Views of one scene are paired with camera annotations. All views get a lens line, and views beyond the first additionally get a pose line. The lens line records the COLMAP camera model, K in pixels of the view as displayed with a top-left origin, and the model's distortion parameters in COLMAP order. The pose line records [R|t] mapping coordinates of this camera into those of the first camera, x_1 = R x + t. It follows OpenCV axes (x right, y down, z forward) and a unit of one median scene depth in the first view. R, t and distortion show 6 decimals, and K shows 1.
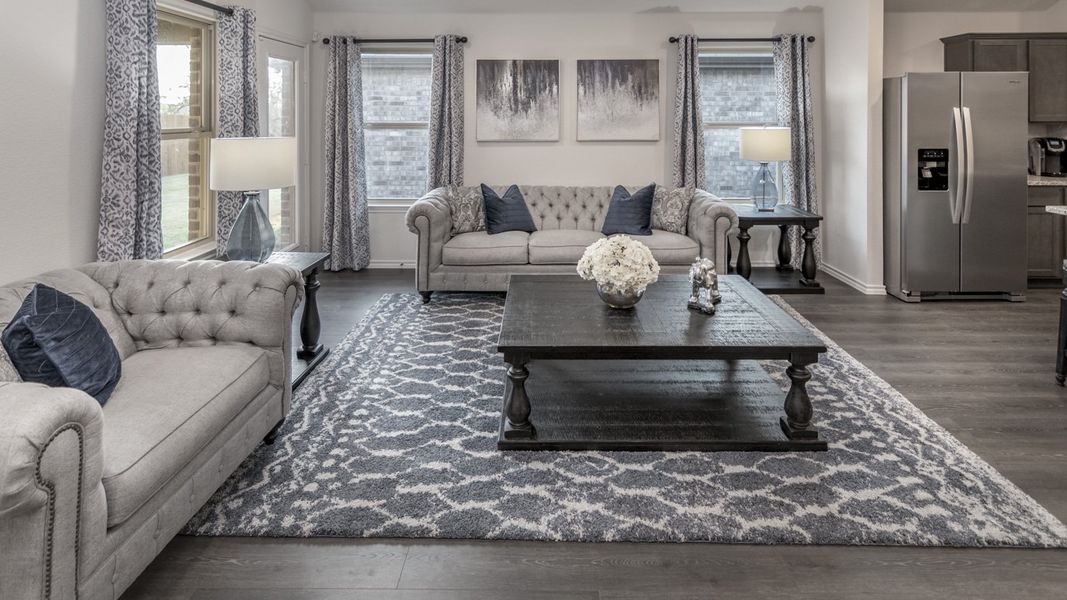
lens RADIAL K [[557.6, 0, 501.1], [0, 557.6, 117.5], [0, 0, 1]] dist [-0.003798, 0.001578]
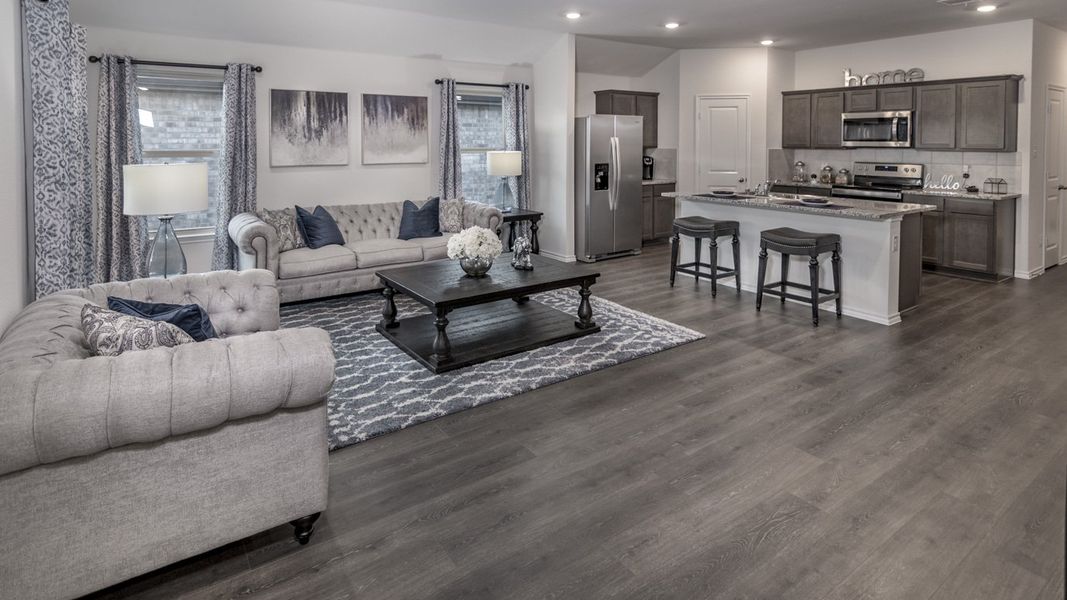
lens RADIAL K [[557.6, 0, 515.2], [0, 557.6, 163.5], [0, 0, 1]] dist [-0.003798, 0.001578]
pose [[0.815754, -0.022837, 0.577948, -0.327608], [0.004308, 0.999432, 0.033410, 0.002209], [-0.578383, -0.024765, 0.815389, -0.139144]]
